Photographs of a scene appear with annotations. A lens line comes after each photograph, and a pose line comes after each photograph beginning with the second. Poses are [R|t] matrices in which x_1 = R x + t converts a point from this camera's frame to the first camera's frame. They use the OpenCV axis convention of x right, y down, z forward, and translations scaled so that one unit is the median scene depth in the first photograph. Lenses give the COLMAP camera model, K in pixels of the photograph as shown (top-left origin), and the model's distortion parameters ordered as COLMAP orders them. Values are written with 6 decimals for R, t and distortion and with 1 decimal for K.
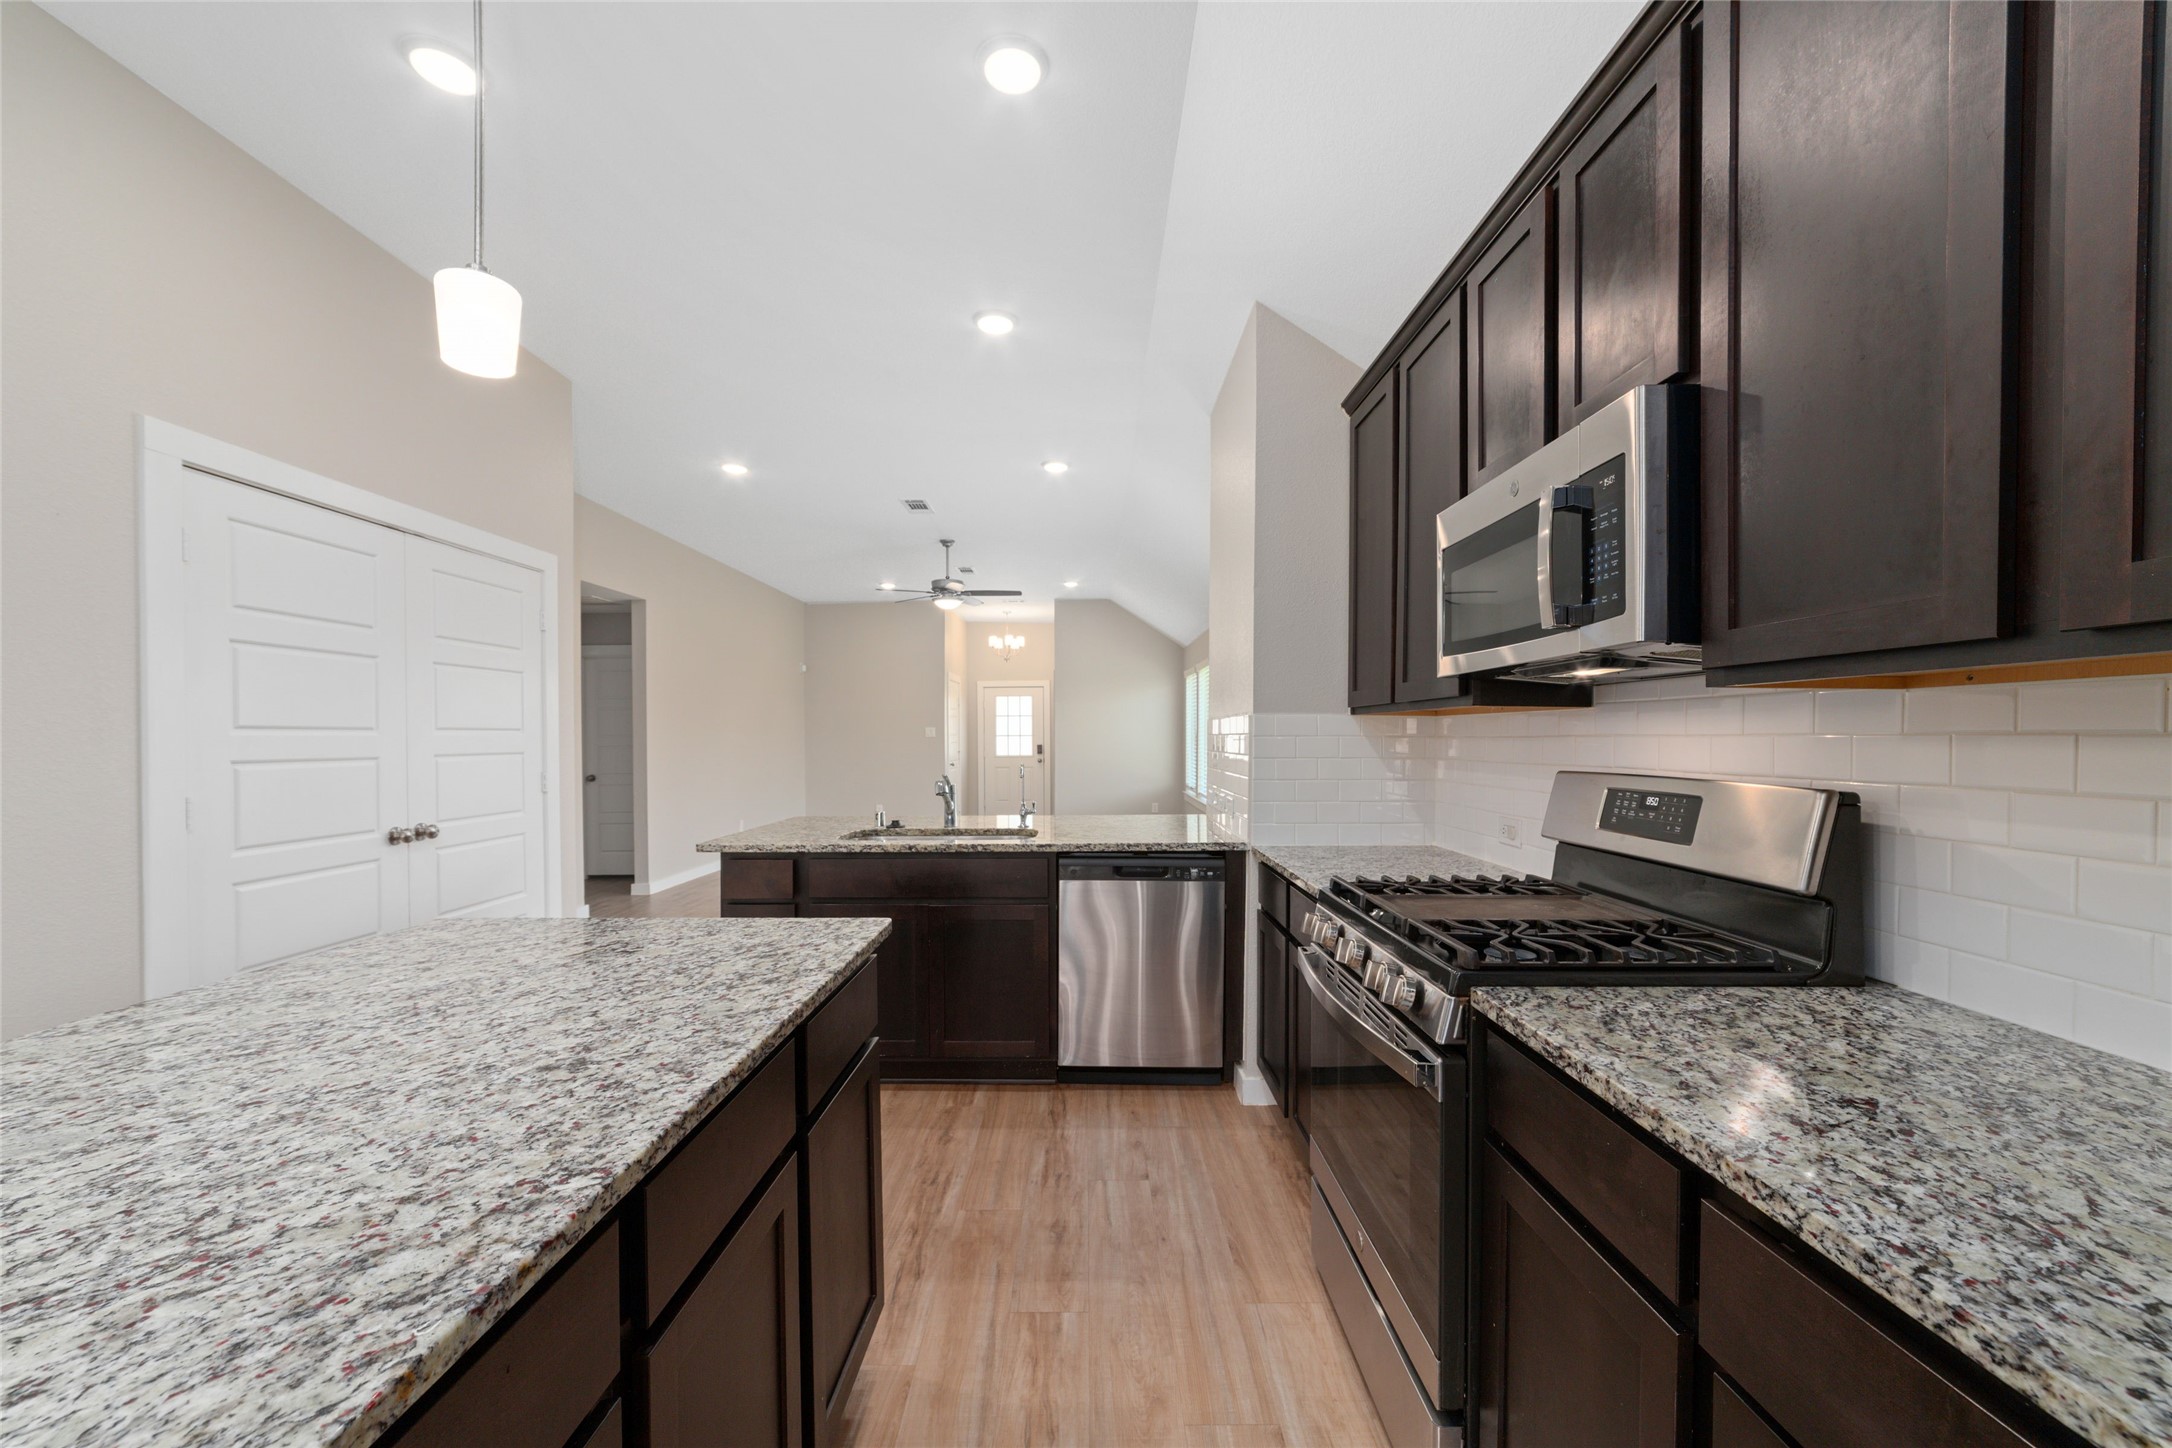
lens RADIAL K [[837.4, 0, 1064.6], [0, 837.4, 735.1], [0, 0, 1]] dist [-0.017243, 0.004084]
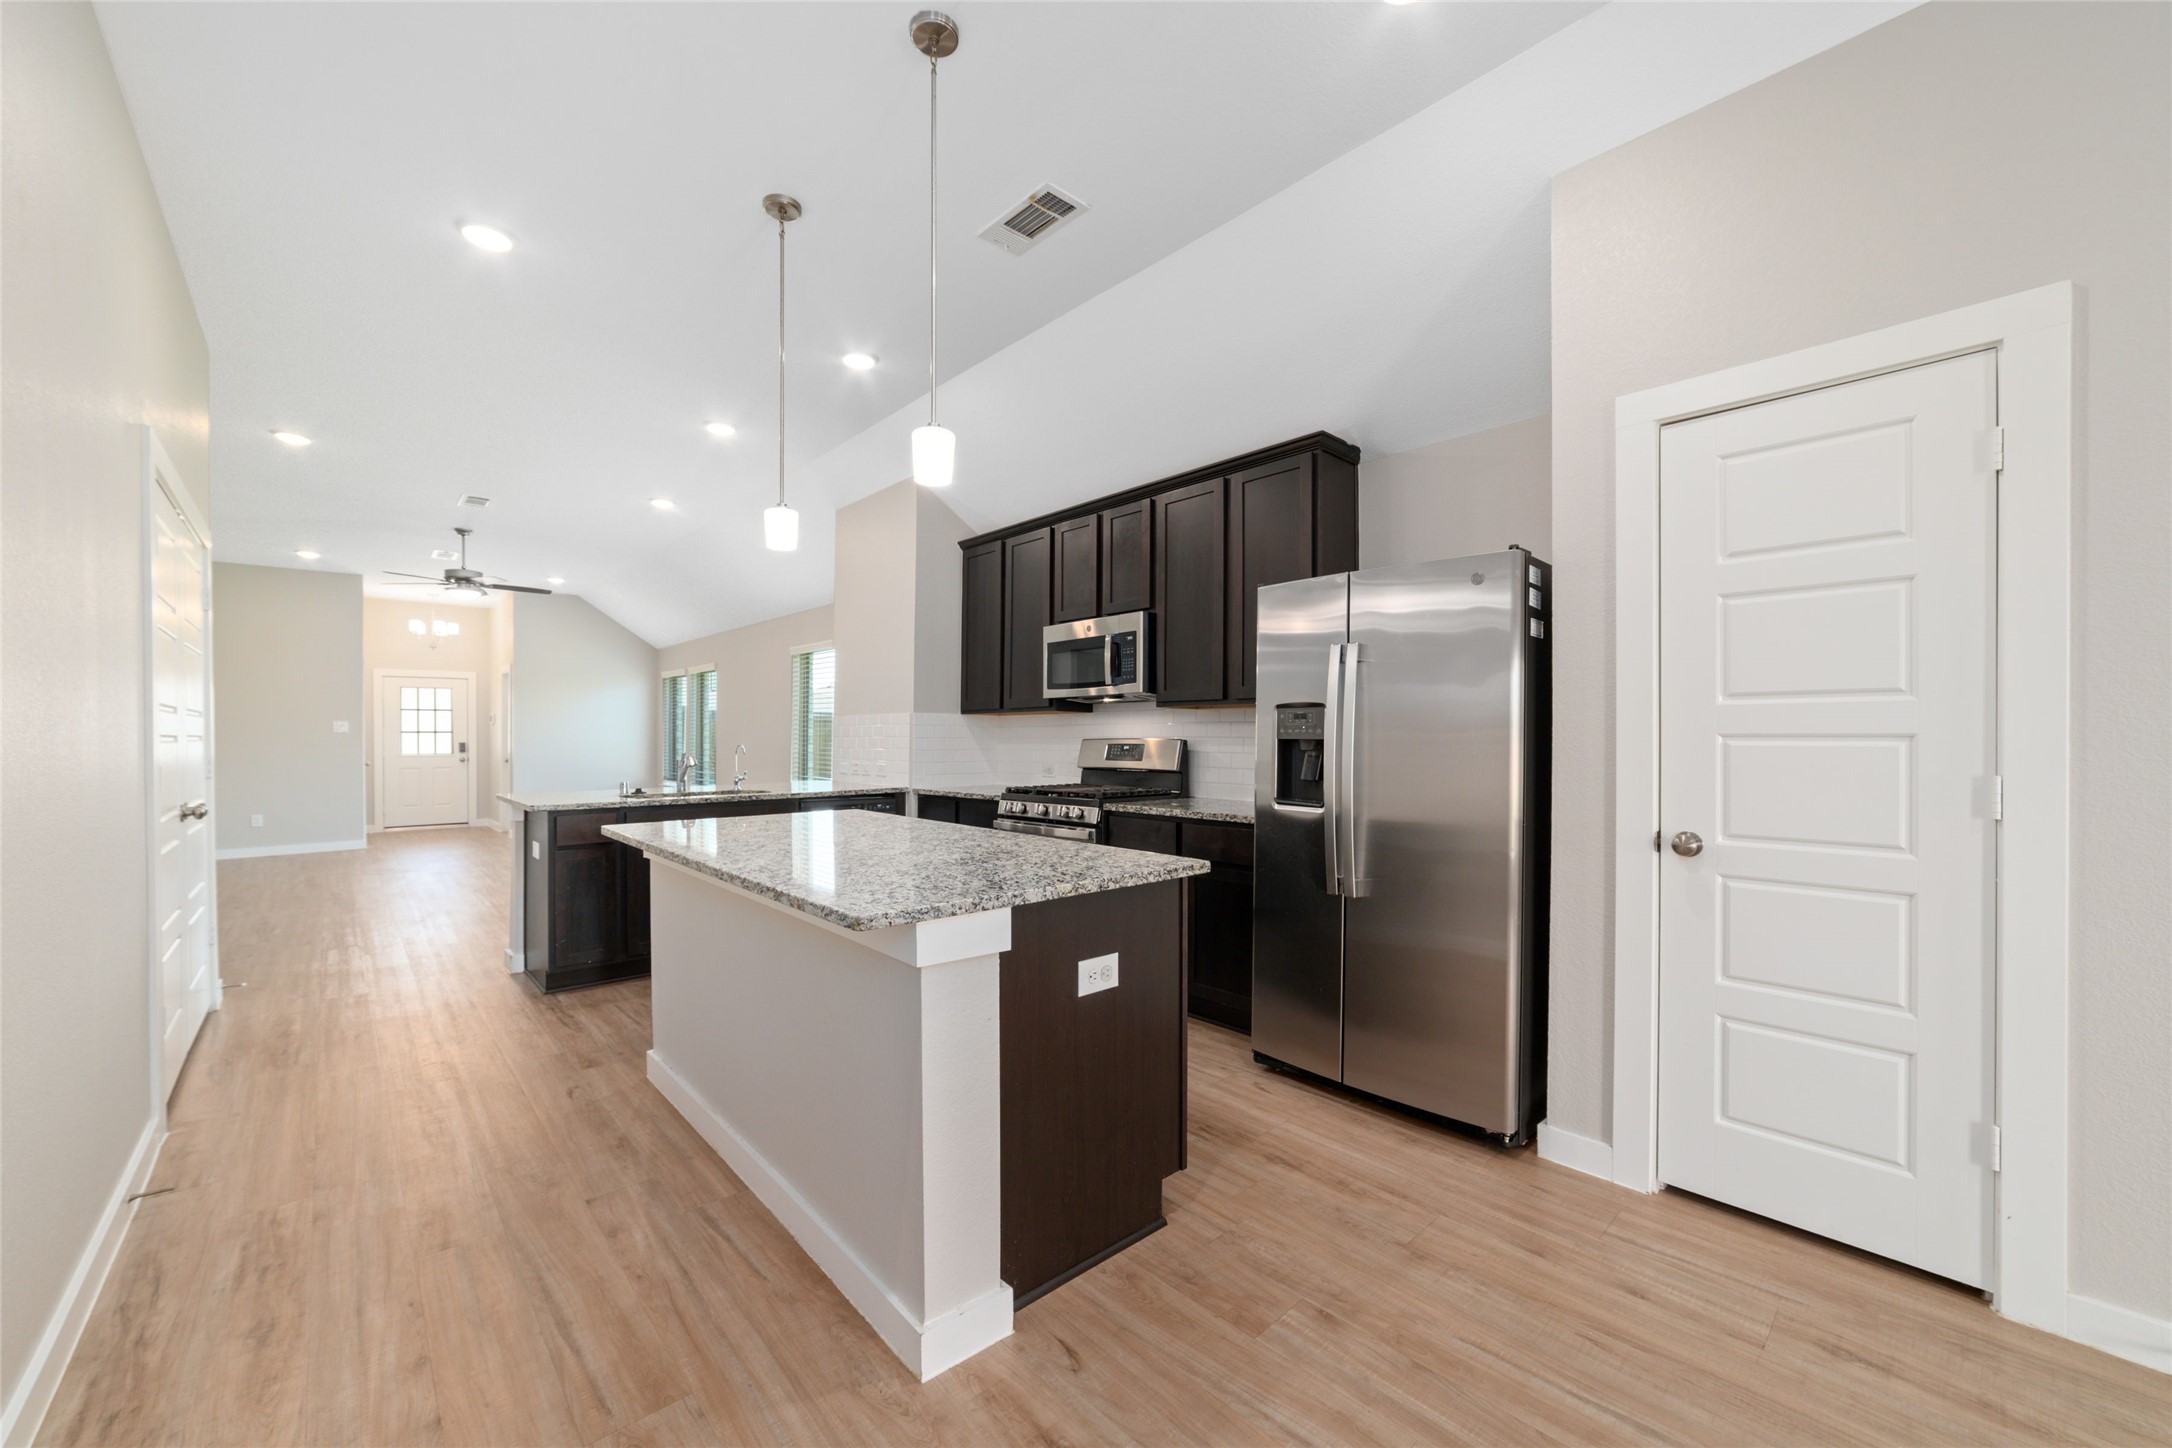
lens RADIAL K [[837.4, 0, 1070.8], [0, 837.4, 738.0], [0, 0, 1]] dist [-0.017243, 0.004084]
pose [[0.730934, 0.001262, 0.682448, -1.300132], [-0.001380, 0.999999, -0.000371, 0.049273], [-0.682447, -0.000670, 0.730935, -0.886440]]
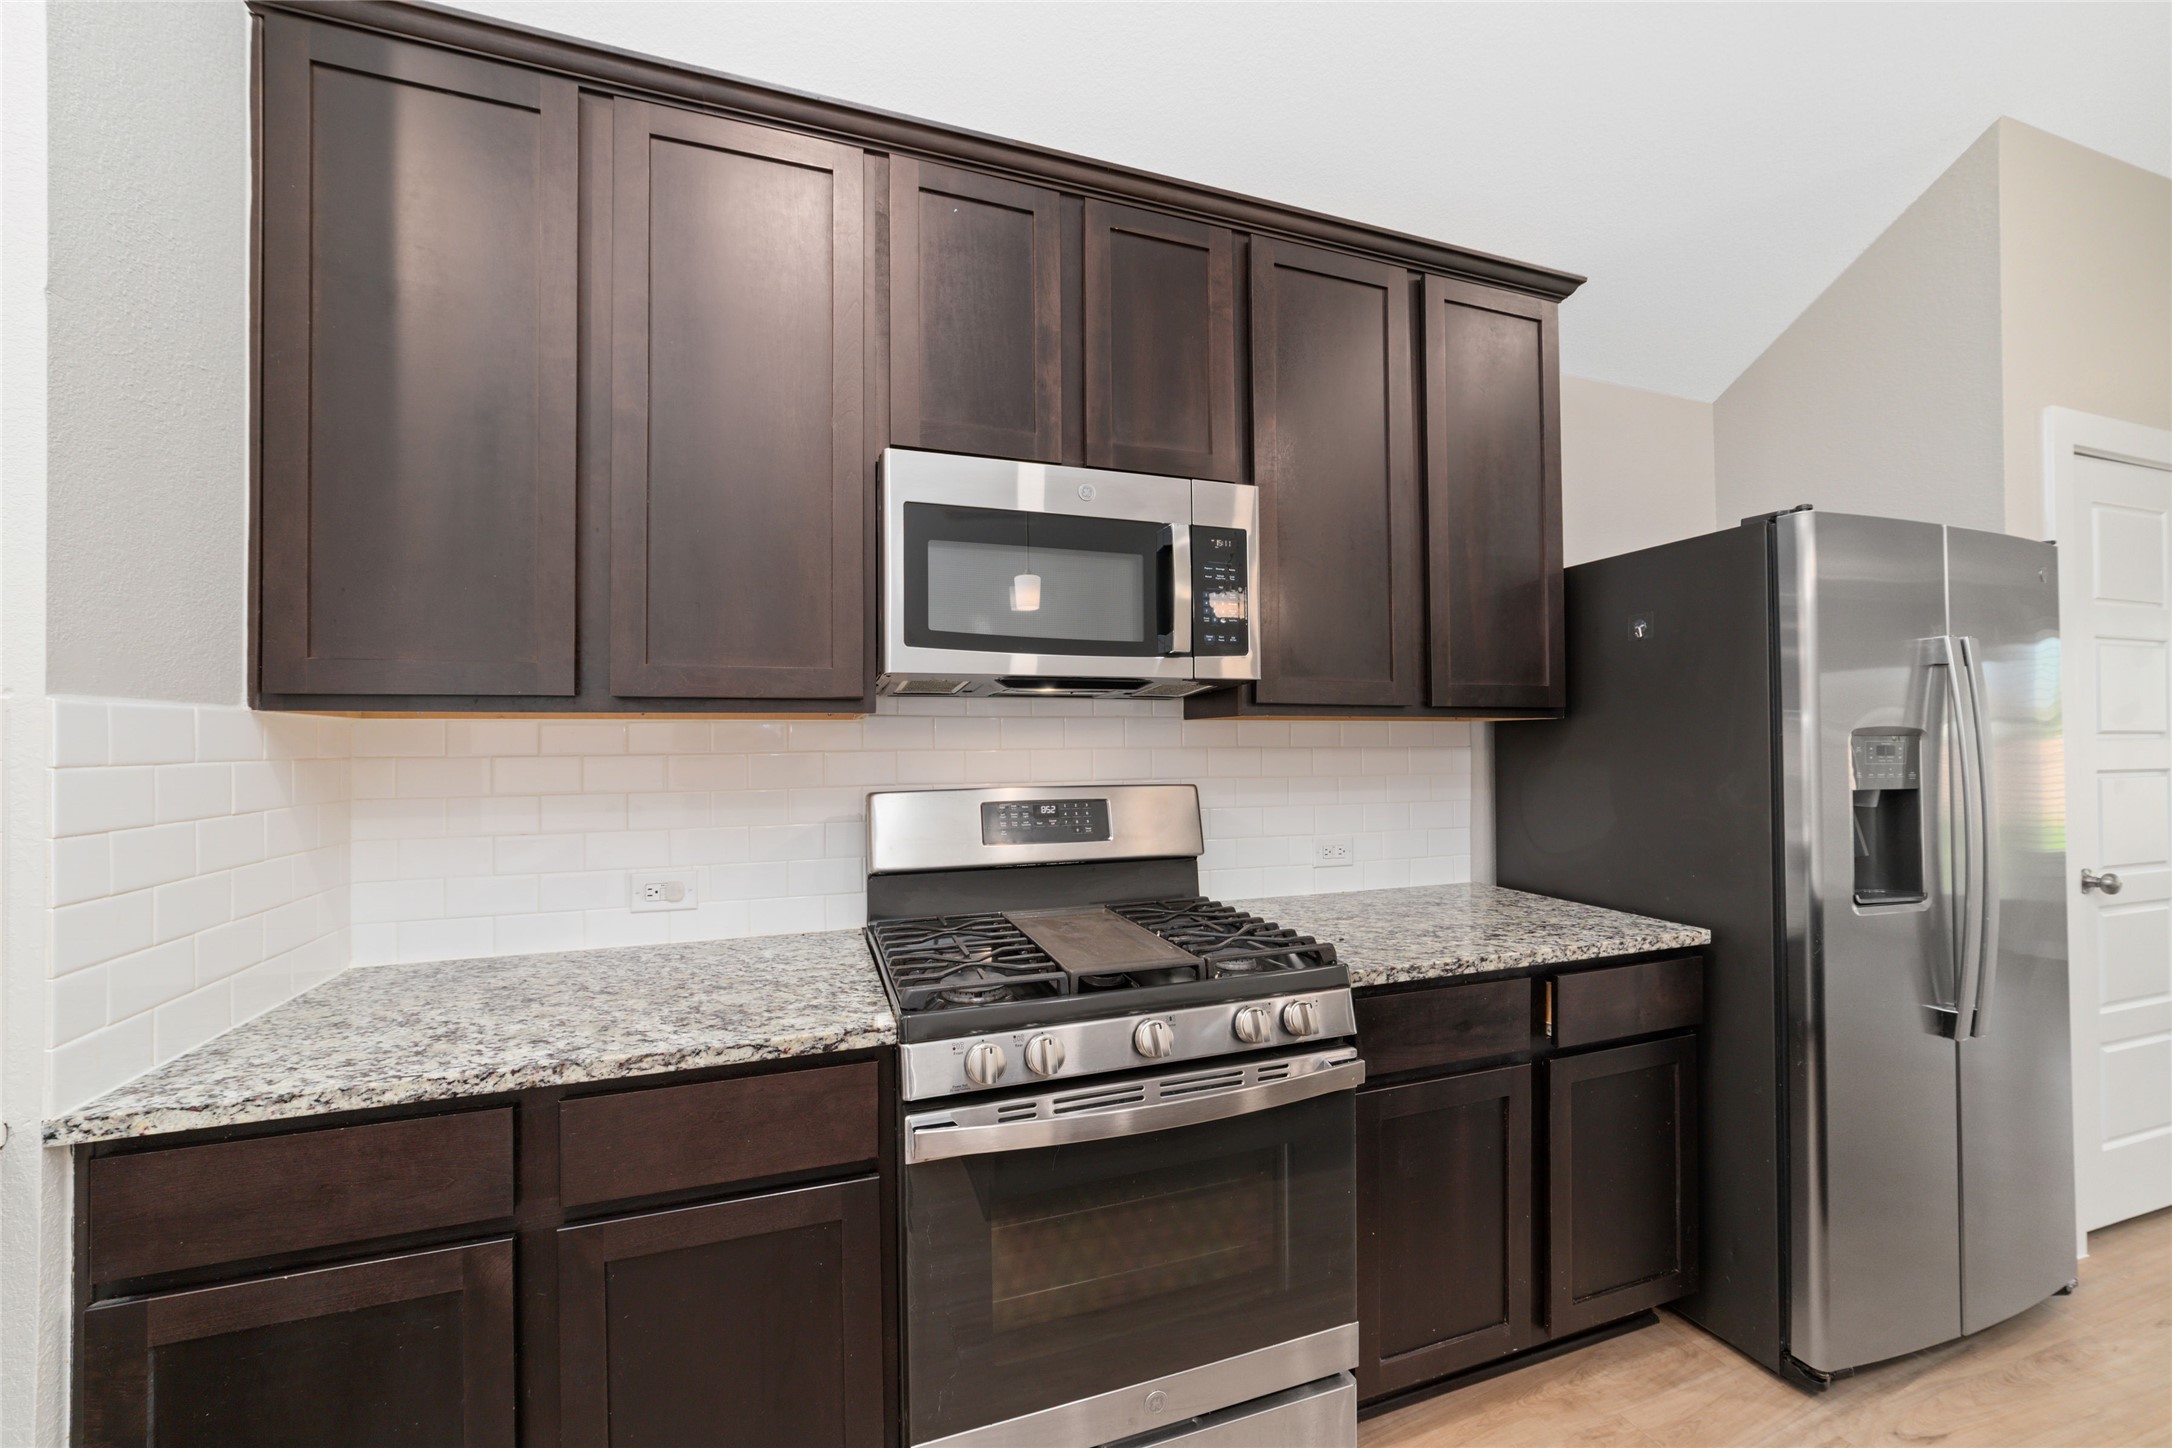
lens RADIAL K [[837.4, 0, 1086.1], [0, 837.4, 733.3], [0, 0, 1]] dist [-0.017243, 0.004084]
pose [[-0.353922, 0.009690, 0.935225, -0.353534], [0.003098, 0.999953, -0.009188, -0.011801], [-0.935270, -0.000354, -0.353935, 1.342501]]
